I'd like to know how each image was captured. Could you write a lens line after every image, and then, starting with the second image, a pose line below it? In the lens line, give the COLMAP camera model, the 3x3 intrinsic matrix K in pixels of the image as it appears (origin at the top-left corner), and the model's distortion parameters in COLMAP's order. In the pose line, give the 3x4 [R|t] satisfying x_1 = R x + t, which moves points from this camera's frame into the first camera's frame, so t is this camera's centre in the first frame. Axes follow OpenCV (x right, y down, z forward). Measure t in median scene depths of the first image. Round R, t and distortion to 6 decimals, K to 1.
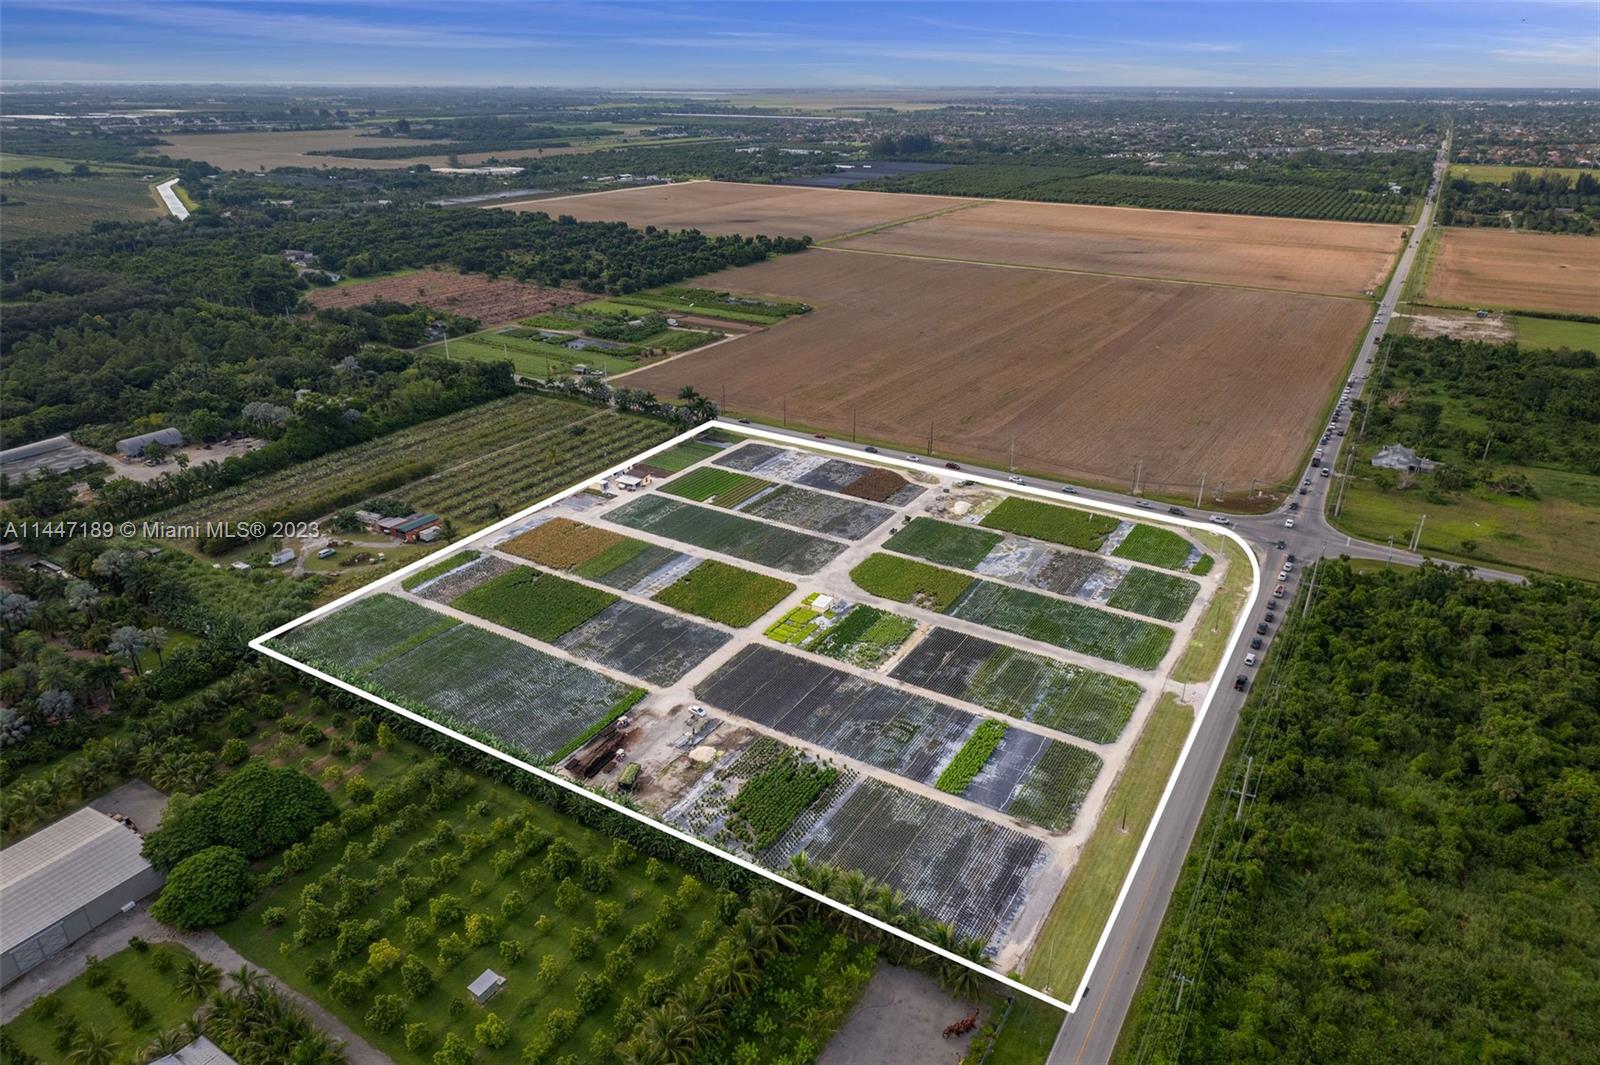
lens RADIAL K [[1028.1, 0, 793.4], [0, 1028.1, 531.0], [0, 0, 1]] dist [0.005918, -0.000526]
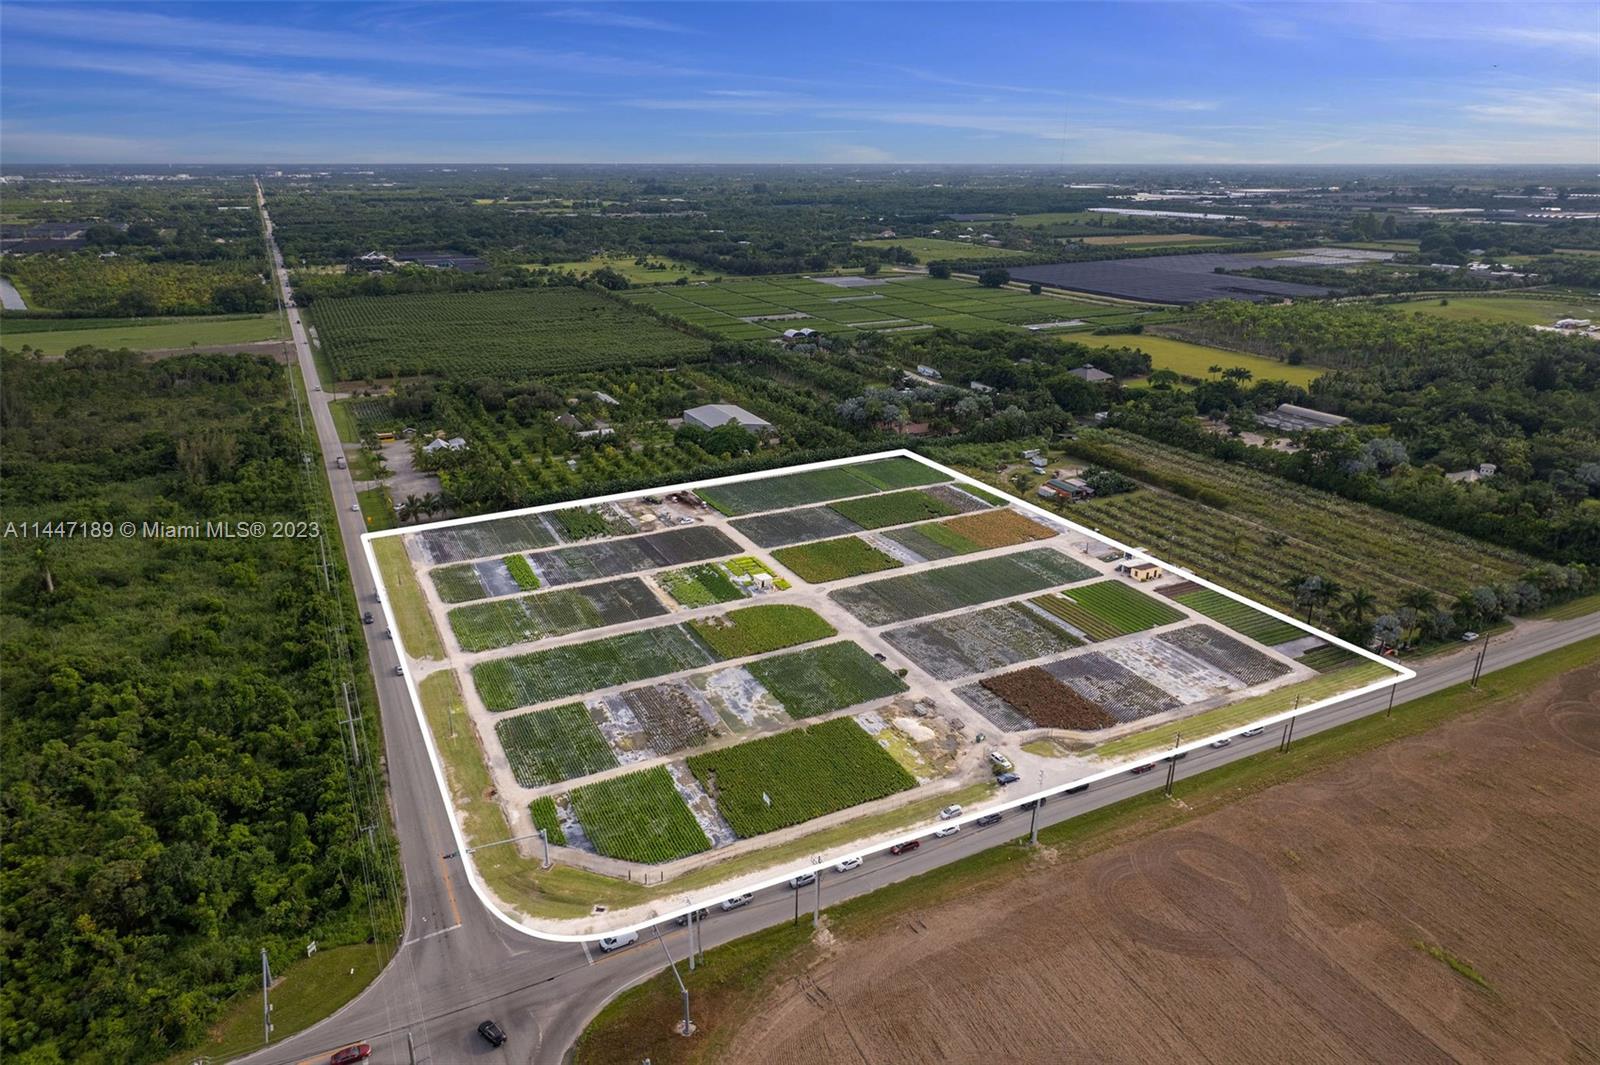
lens RADIAL K [[1028.1, 0, 793.4], [0, 1028.1, 531.0], [0, 0, 1]] dist [0.005918, -0.000526]
pose [[-0.538542, 0.281606, -0.794148, 0.725129], [-0.342990, 0.787613, 0.511883, -0.451217], [0.769630, 0.548055, -0.327575, 1.161376]]
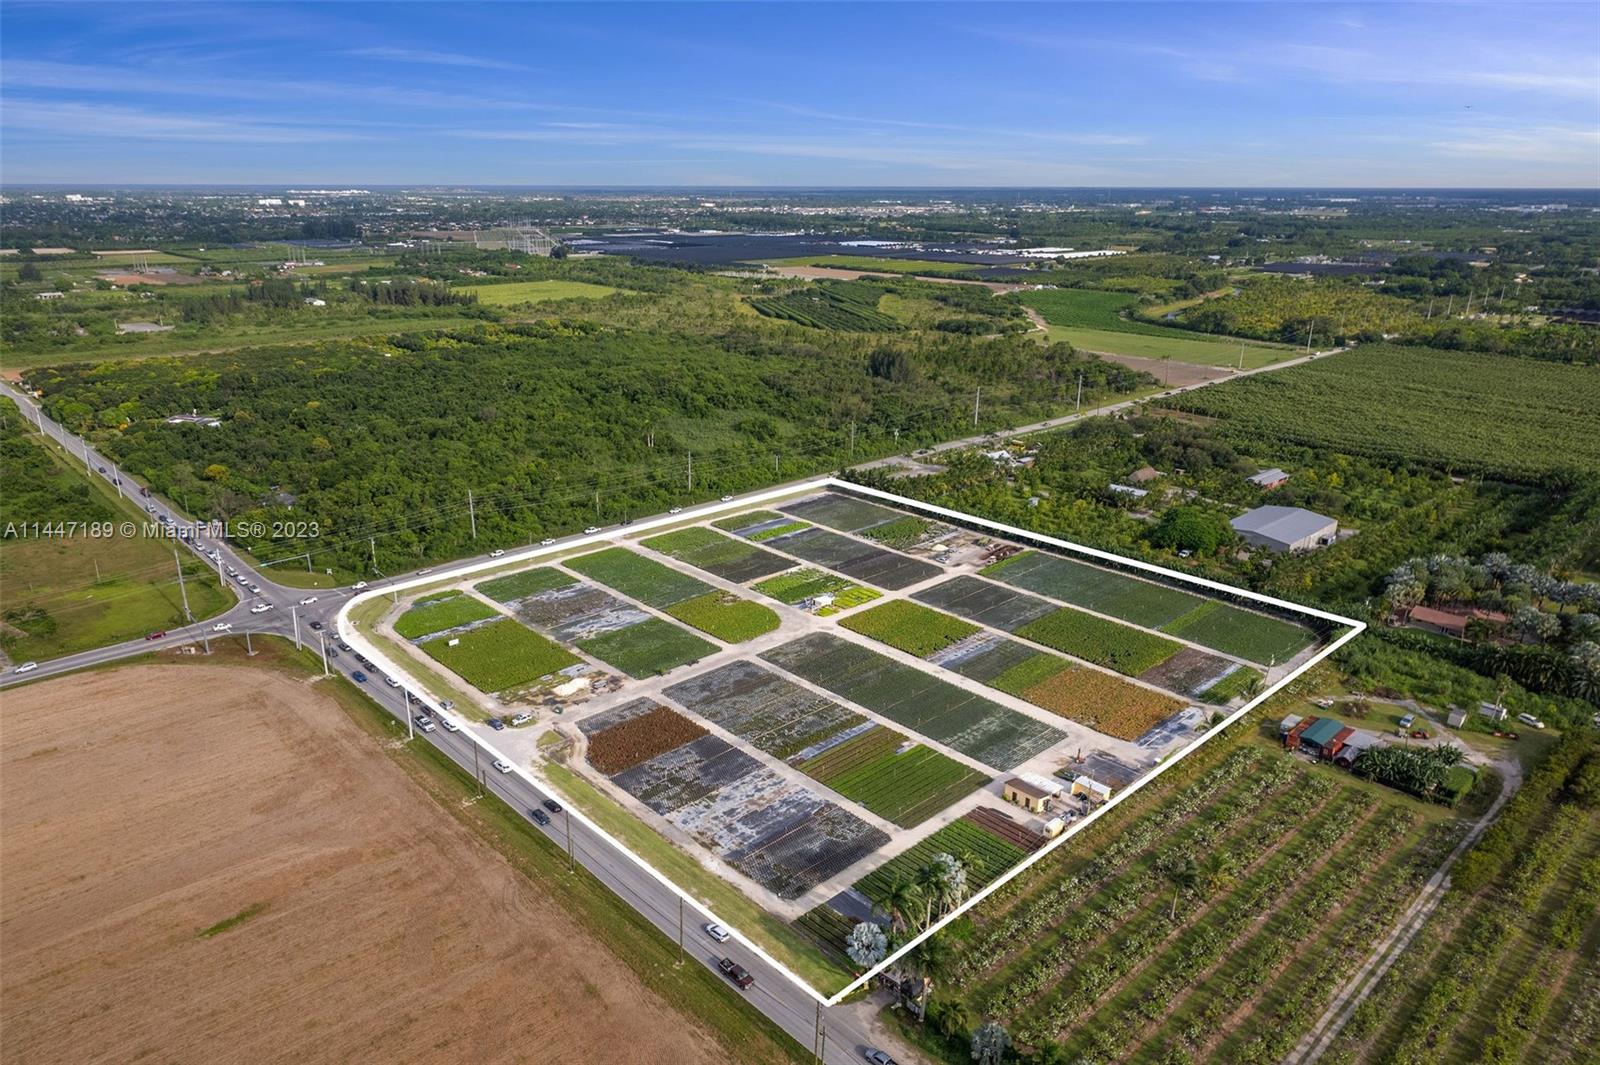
lens RADIAL K [[1025.0, 0, 715.6], [0, 1025.0, 610.6], [0, 0, 1]] dist [0.008276, -0.002696]
pose [[-0.950844, -0.128858, 0.281588, -0.150399], [0.115631, 0.695804, 0.708863, -0.621788], [-0.287273, 0.706578, -0.646701, 1.516000]]
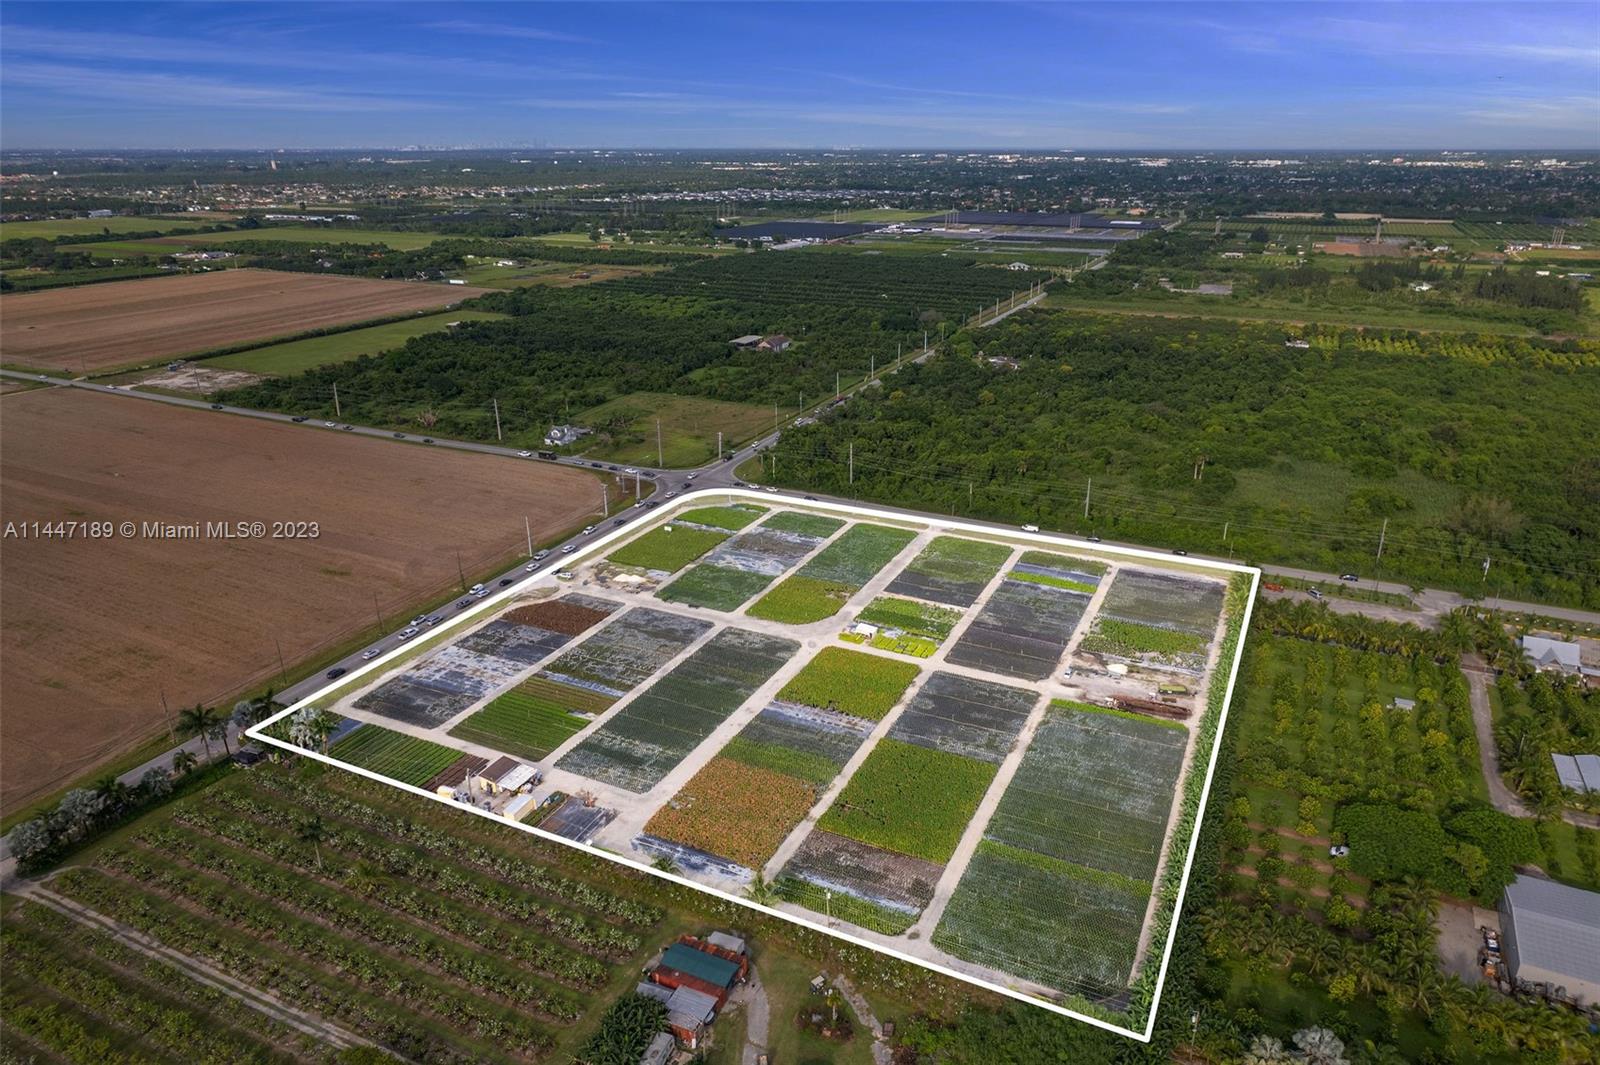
lens RADIAL K [[989.0, 0, 830.5], [0, 989.0, 529.8], [0, 0, 1]] dist [0.005353, -0.000469]
pose [[-0.108507, -0.367667, 0.923606, -0.765886], [0.401516, 0.833726, 0.379059, -0.367834], [-0.909401, 0.411973, 0.057159, 0.804781]]
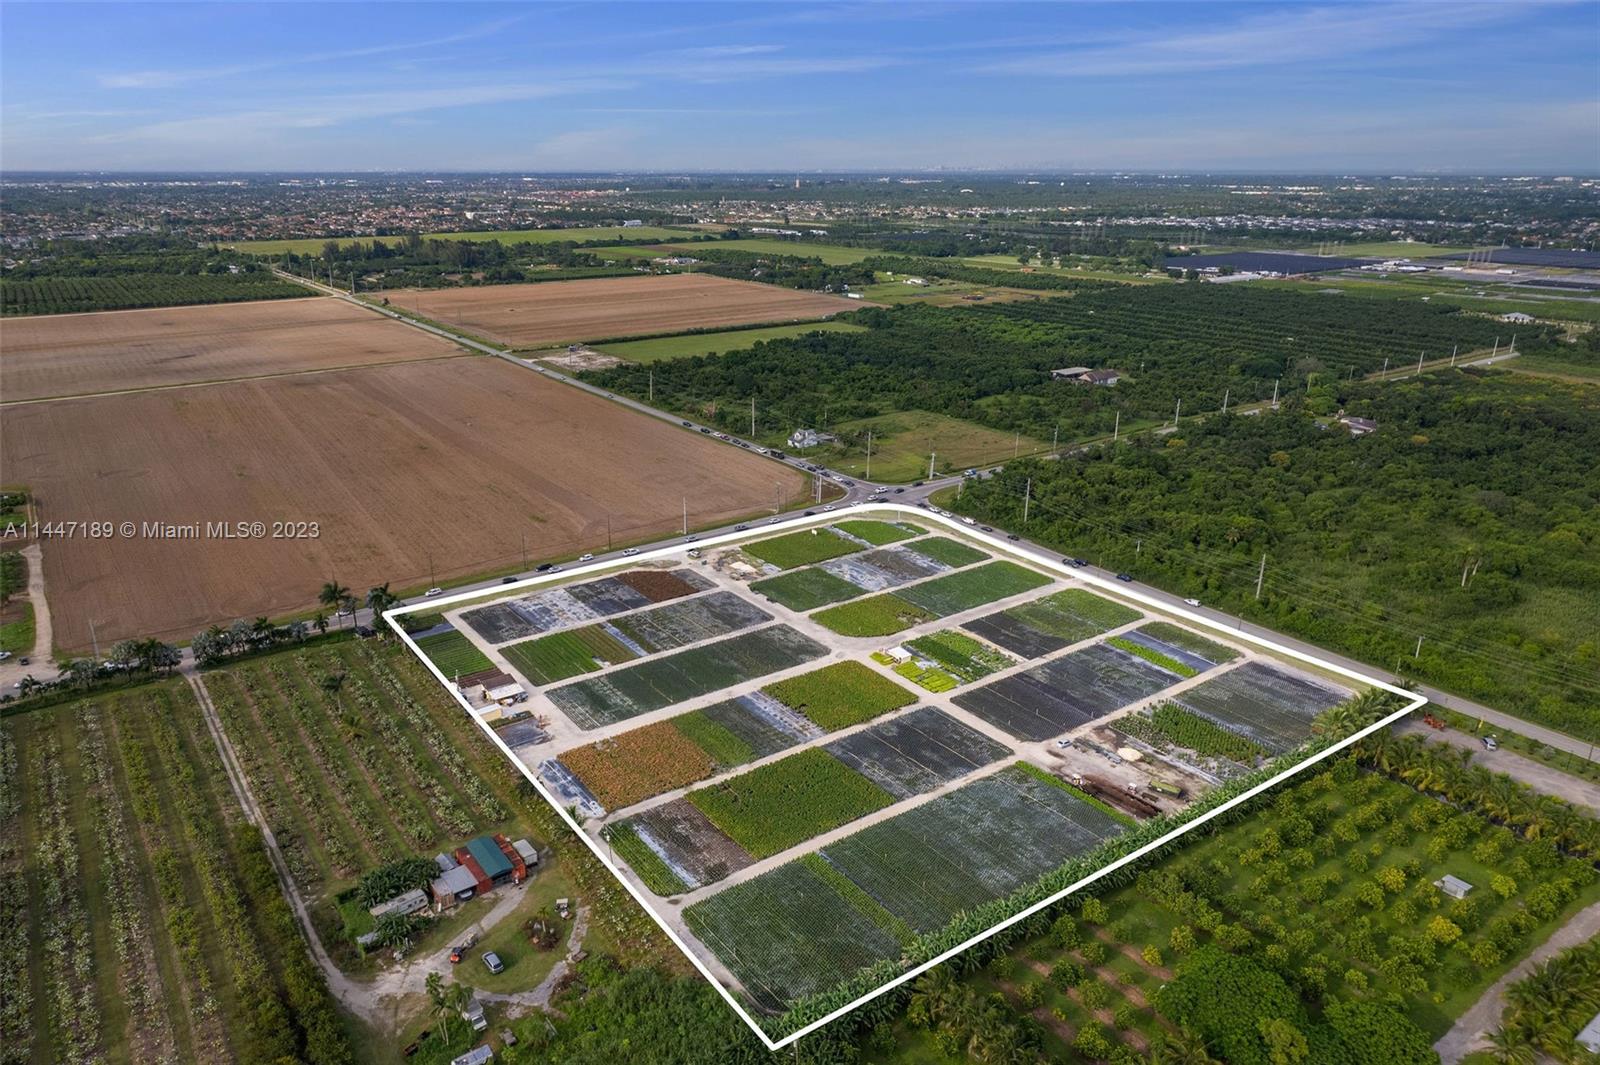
lens RADIAL K [[1050.5, 0, 782.9], [0, 1050.5, 534.8], [0, 0, 1]] dist [0.007404, -0.001934]
pose [[0.391980, -0.311671, 0.865571, -0.788238], [0.373103, 0.913872, 0.160101, -0.223862], [-0.840920, 0.260191, 0.474505, 0.482211]]
